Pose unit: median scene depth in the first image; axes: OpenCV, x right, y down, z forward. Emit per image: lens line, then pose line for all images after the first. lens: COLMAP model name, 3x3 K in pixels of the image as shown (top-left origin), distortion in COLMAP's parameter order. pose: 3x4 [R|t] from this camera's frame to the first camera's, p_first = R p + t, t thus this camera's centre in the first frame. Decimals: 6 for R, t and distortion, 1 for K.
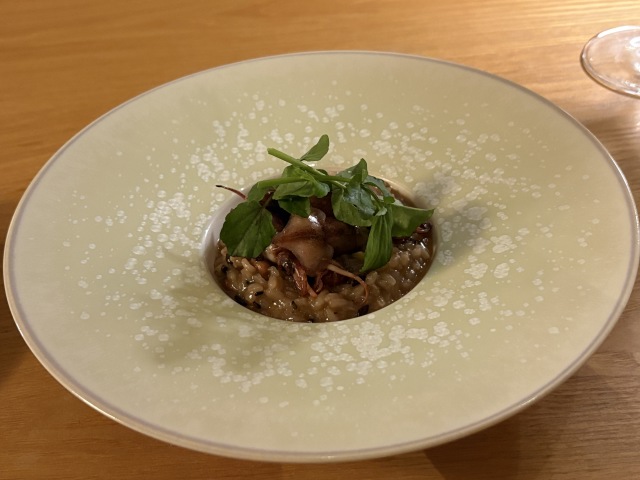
lens RADIAL K [[800.3, 0, 320.0], [0, 800.3, 240.0], [0, 0, 1]] dist [0.134690, -0.770176]
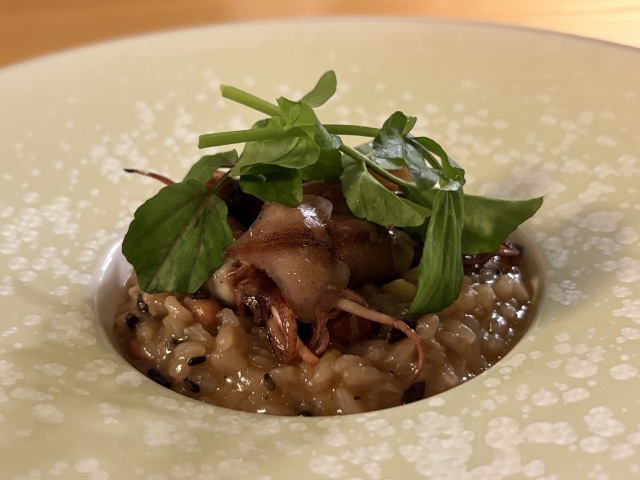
lens RADIAL K [[800.3, 0, 320.0], [0, 800.3, 240.0], [0, 0, 1]] dist [0.134690, -0.770176]
pose [[0.999055, 0.007075, 0.042876, -0.022687], [0.001288, 0.981401, -0.191963, 0.088199], [-0.043437, 0.191836, 0.980465, 0.502387]]
